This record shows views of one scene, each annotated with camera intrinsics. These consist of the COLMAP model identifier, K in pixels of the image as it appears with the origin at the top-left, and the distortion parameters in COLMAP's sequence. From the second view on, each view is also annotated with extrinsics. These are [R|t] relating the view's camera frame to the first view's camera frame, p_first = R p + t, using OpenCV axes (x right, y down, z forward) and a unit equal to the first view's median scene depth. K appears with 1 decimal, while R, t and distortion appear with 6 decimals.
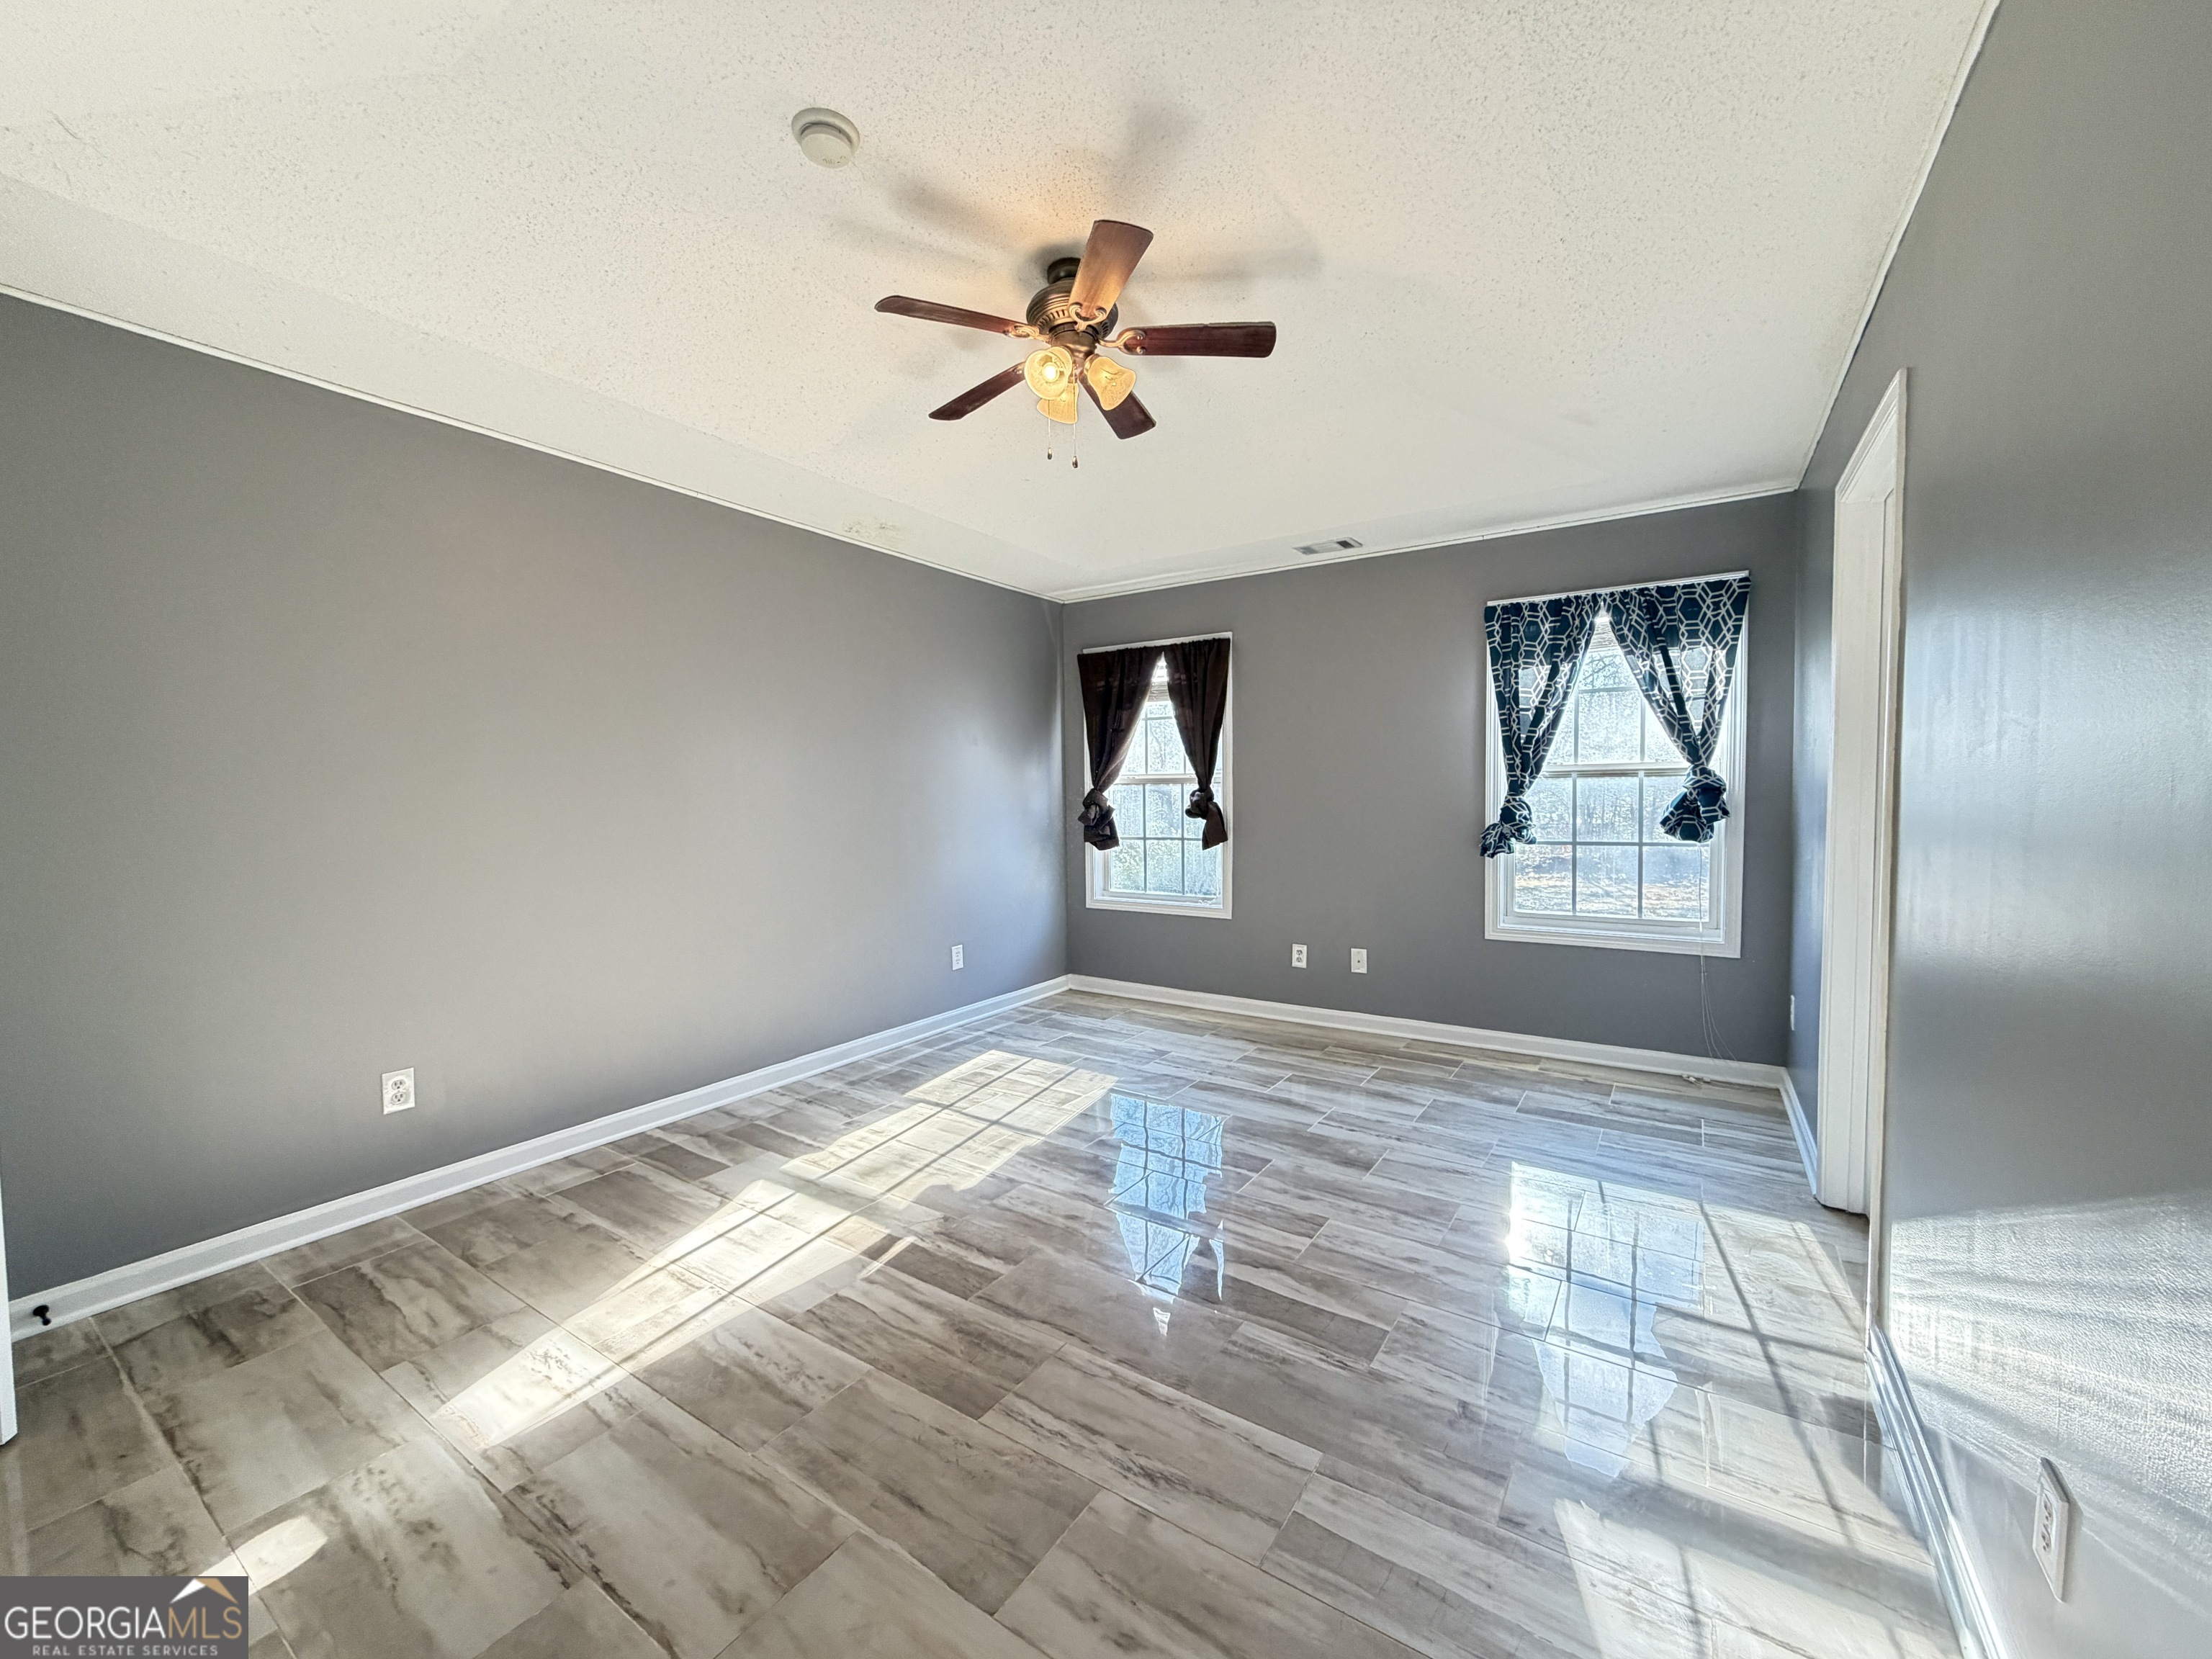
lens RADIAL K [[876.9, 0, 1100.8], [0, 876.9, 829.9], [0, 0, 1]] dist [0.000103, -0.000782]
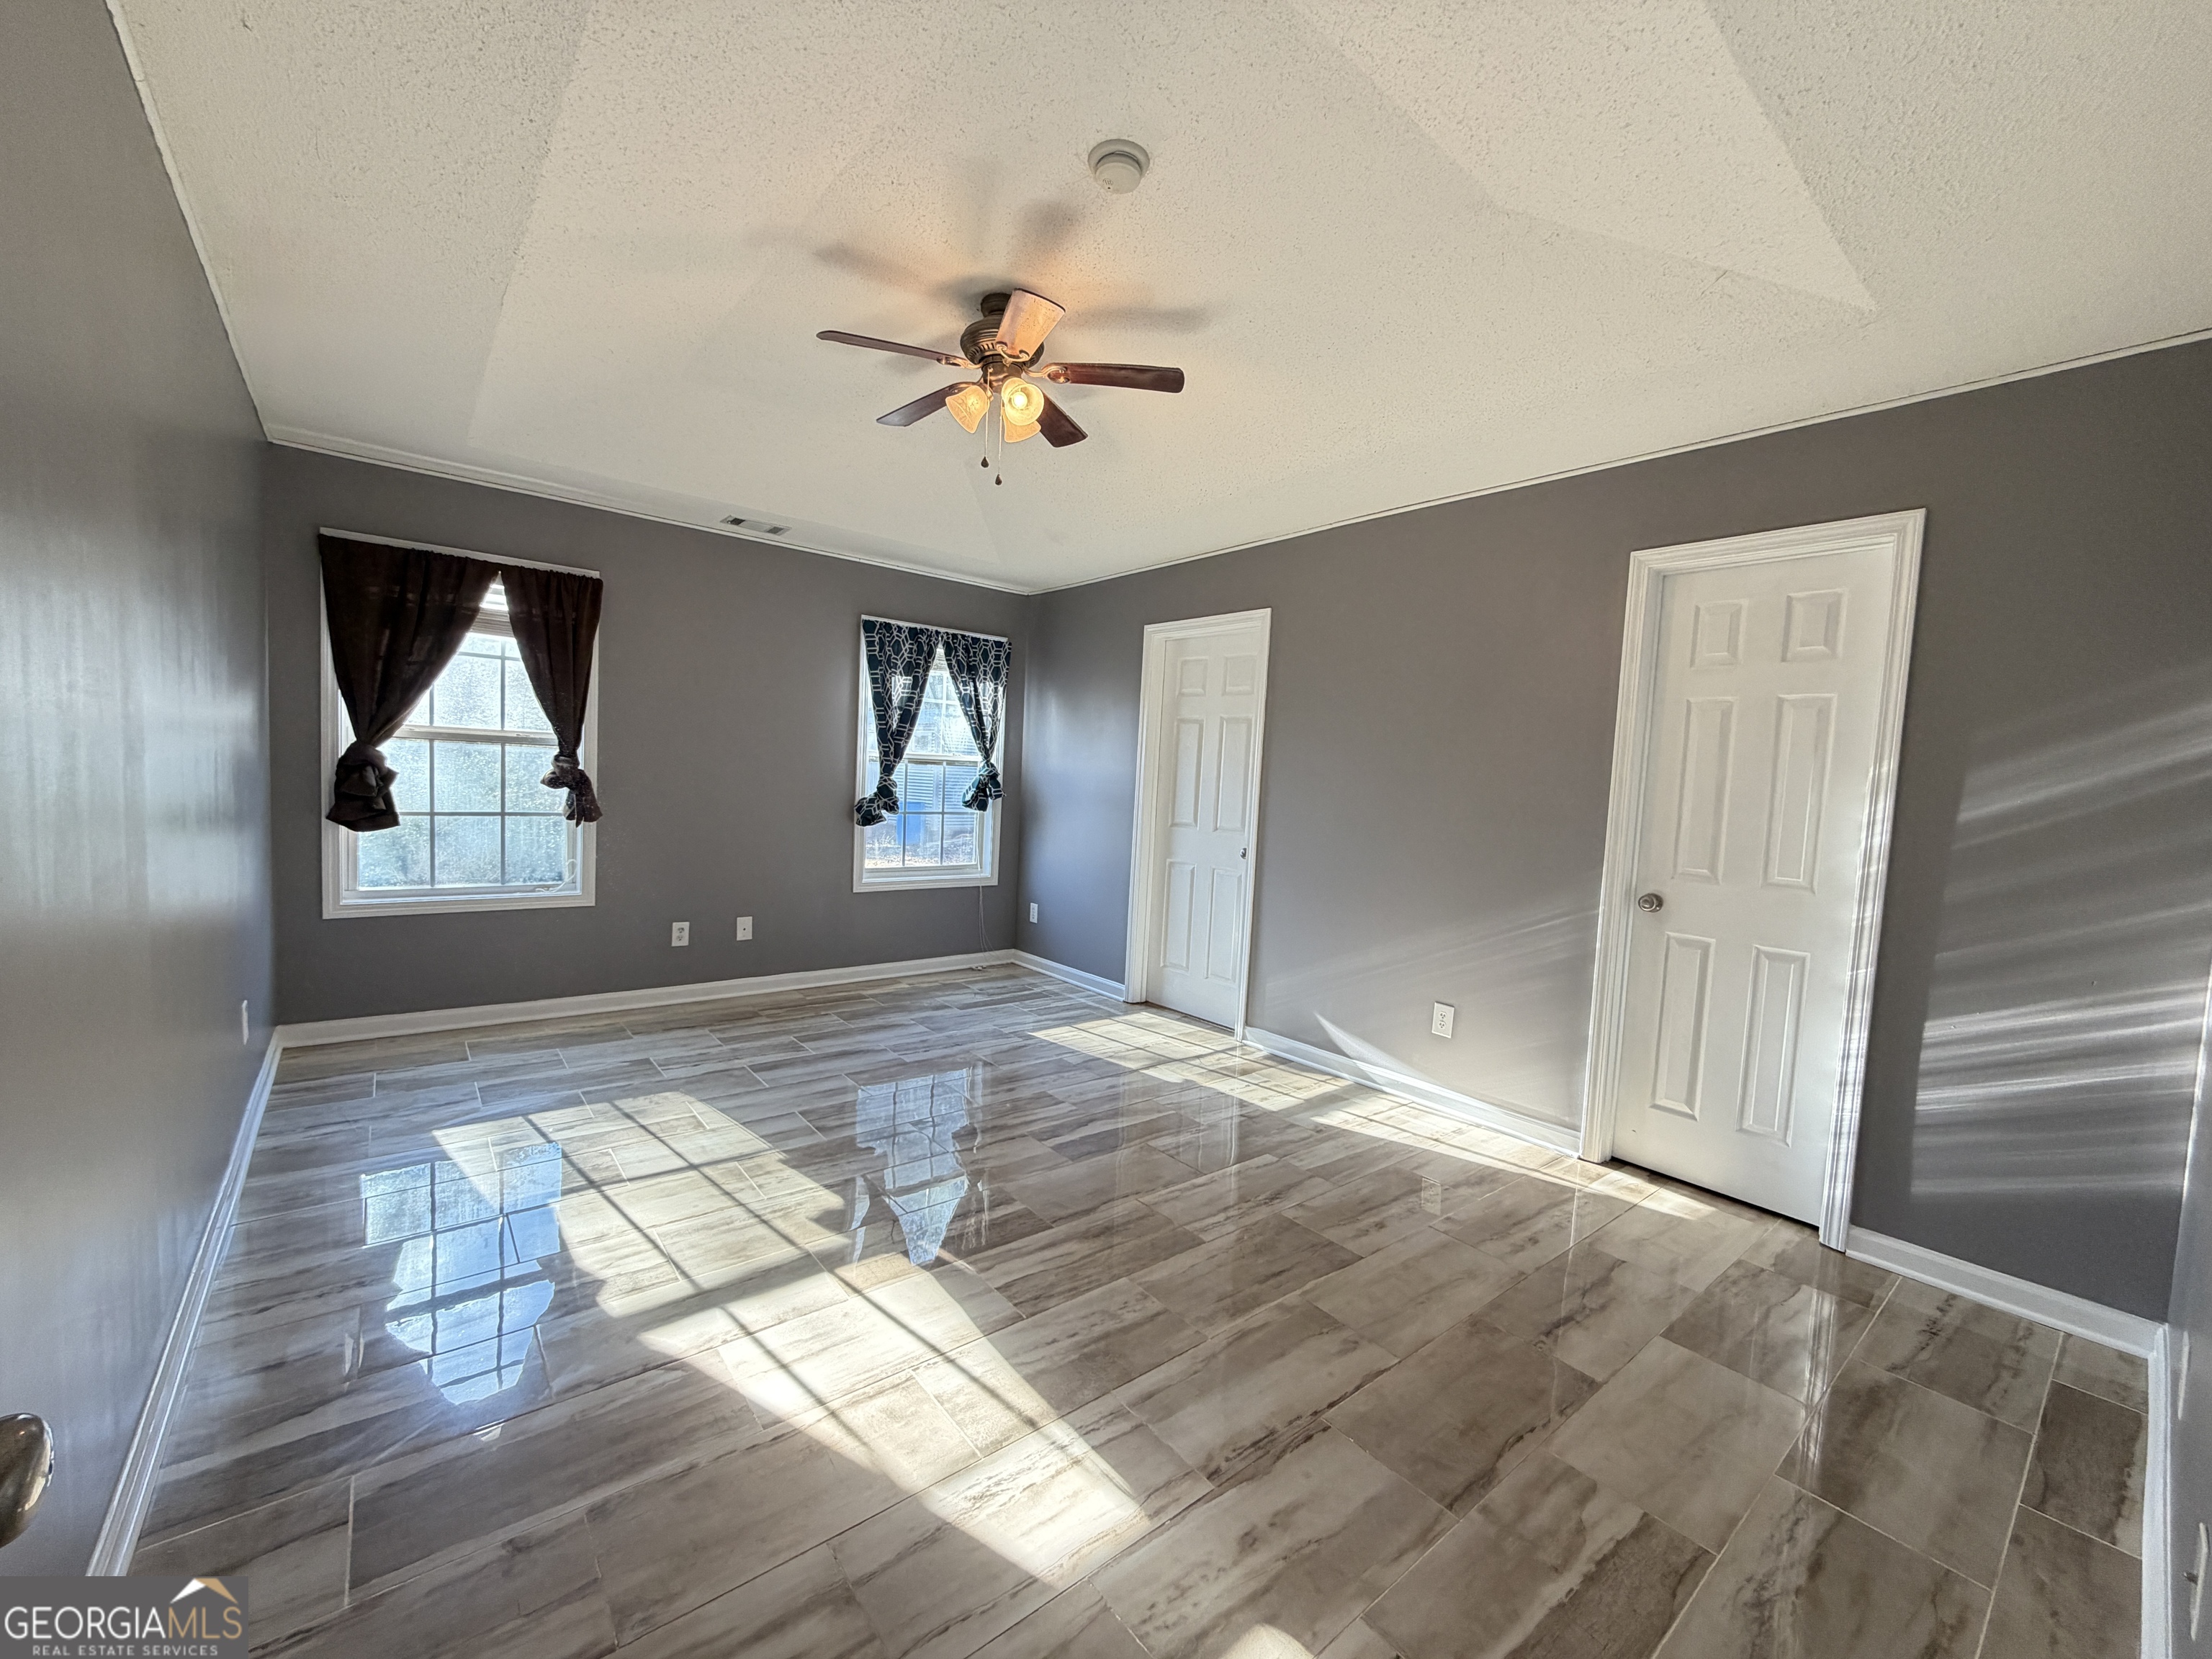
lens RADIAL K [[876.9, 0, 1100.4], [0, 876.9, 831.4], [0, 0, 1]] dist [0.000103, -0.000782]
pose [[0.299570, -0.036768, 0.953365, -0.690087], [-0.008834, 0.999107, 0.041308, -0.015392], [-0.954033, -0.020797, 0.298978, 0.350509]]
